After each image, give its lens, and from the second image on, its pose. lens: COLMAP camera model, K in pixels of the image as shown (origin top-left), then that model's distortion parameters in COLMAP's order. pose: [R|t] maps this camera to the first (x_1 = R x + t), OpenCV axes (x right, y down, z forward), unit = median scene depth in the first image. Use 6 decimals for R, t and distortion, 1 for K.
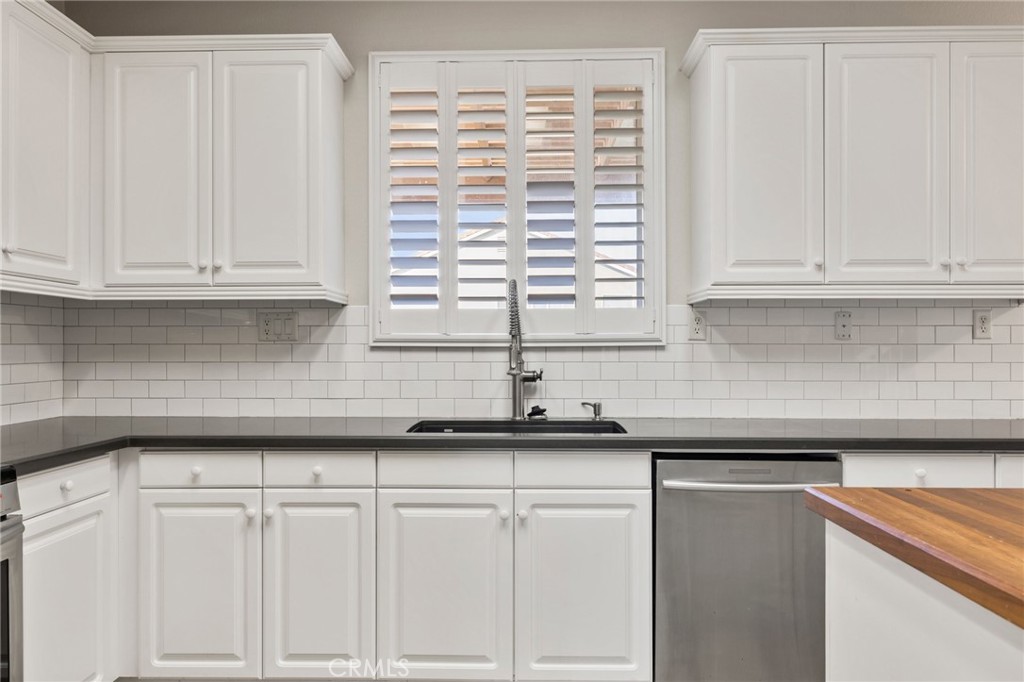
lens RADIAL K [[700.4, 0, 511.0], [0, 700.4, 348.9], [0, 0, 1]] dist [-0.003696, 0.003961]
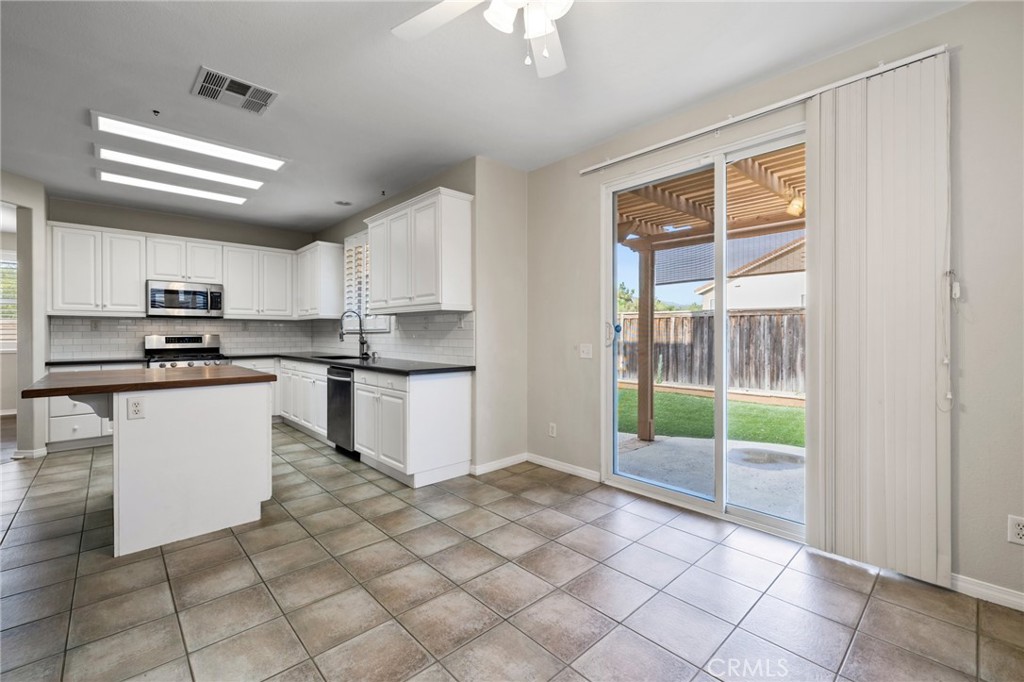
lens RADIAL K [[436.6, 0, 510.0], [0, 436.6, 335.6], [0, 0, 1]] dist [-0.000609, 0.000888]
pose [[0.696401, 0.003907, -0.717642, 1.753358], [-0.002556, 0.999992, 0.002964, 0.004607], [0.717648, -0.000230, 0.696406, 0.167549]]
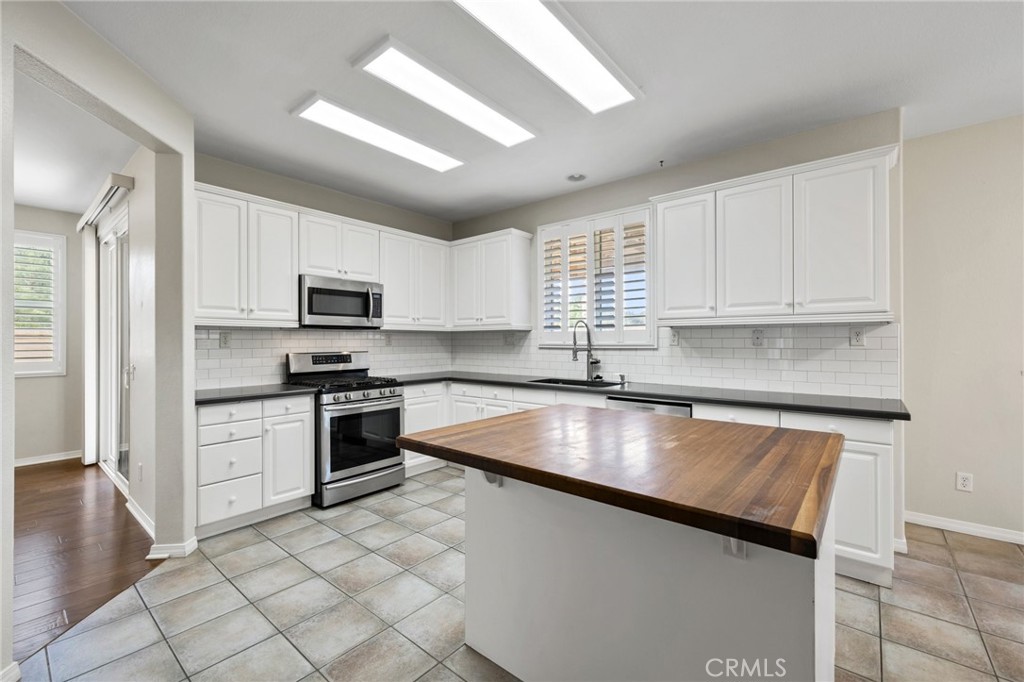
lens RADIAL K [[436.6, 0, 508.8], [0, 436.6, 338.8], [0, 0, 1]] dist [-0.000609, 0.000888]
pose [[0.779917, -0.003901, -0.625871, 0.678891], [-0.002234, 0.999957, -0.009017, -0.019862], [0.625879, 0.008431, 0.779875, -0.250654]]
